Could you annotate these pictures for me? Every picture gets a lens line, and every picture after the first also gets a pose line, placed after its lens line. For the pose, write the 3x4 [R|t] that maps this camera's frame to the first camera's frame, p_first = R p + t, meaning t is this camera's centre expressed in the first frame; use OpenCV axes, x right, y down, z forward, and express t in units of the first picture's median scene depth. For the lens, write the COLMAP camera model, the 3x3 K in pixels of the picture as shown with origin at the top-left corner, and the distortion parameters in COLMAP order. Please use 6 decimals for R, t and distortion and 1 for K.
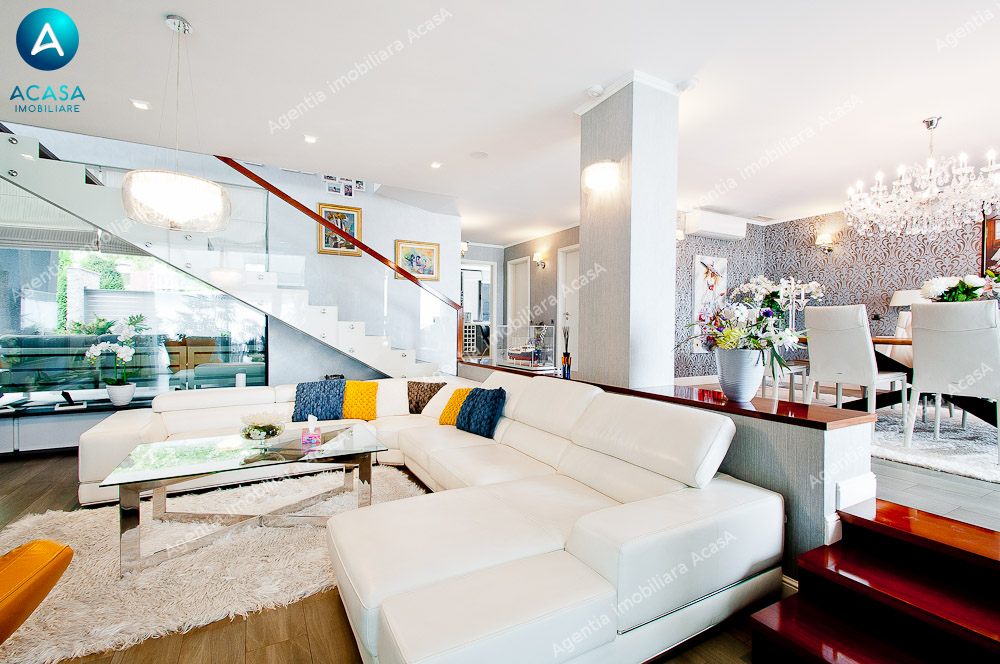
lens RADIAL K [[448.1, 0, 500.1], [0, 448.1, 327.2], [0, 0, 1]] dist [0.014301, -0.000711]
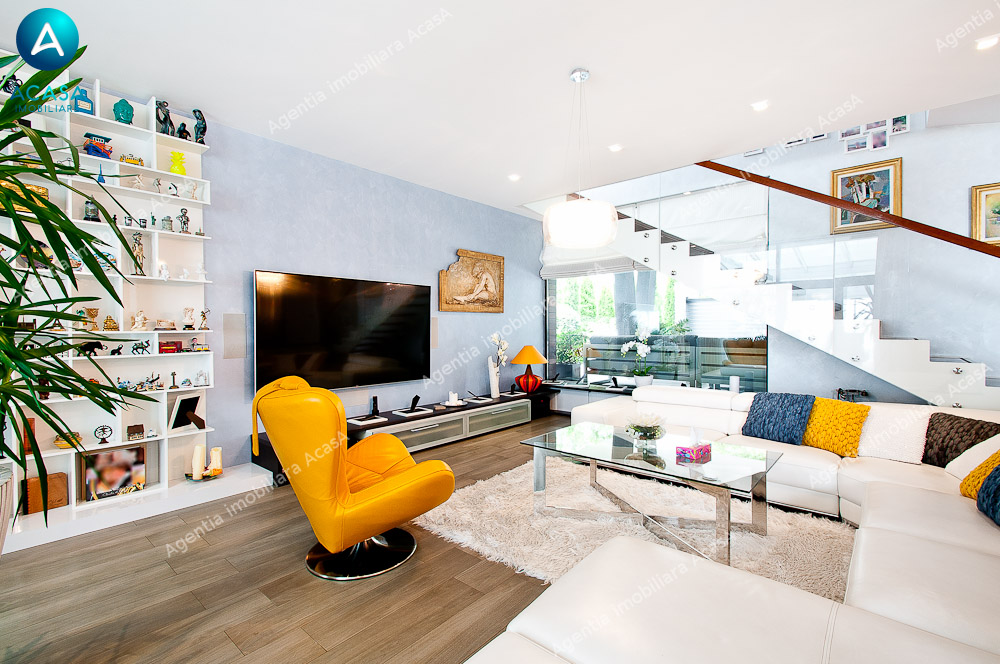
lens RADIAL K [[448.1, 0, 497.8], [0, 448.1, 335.0], [0, 0, 1]] dist [0.014301, -0.000711]
pose [[0.352041, 0.004519, -0.935974, 0.174244], [0.007016, 0.999948, 0.007467, 0.003477], [0.935958, -0.009195, 0.351990, 0.204310]]
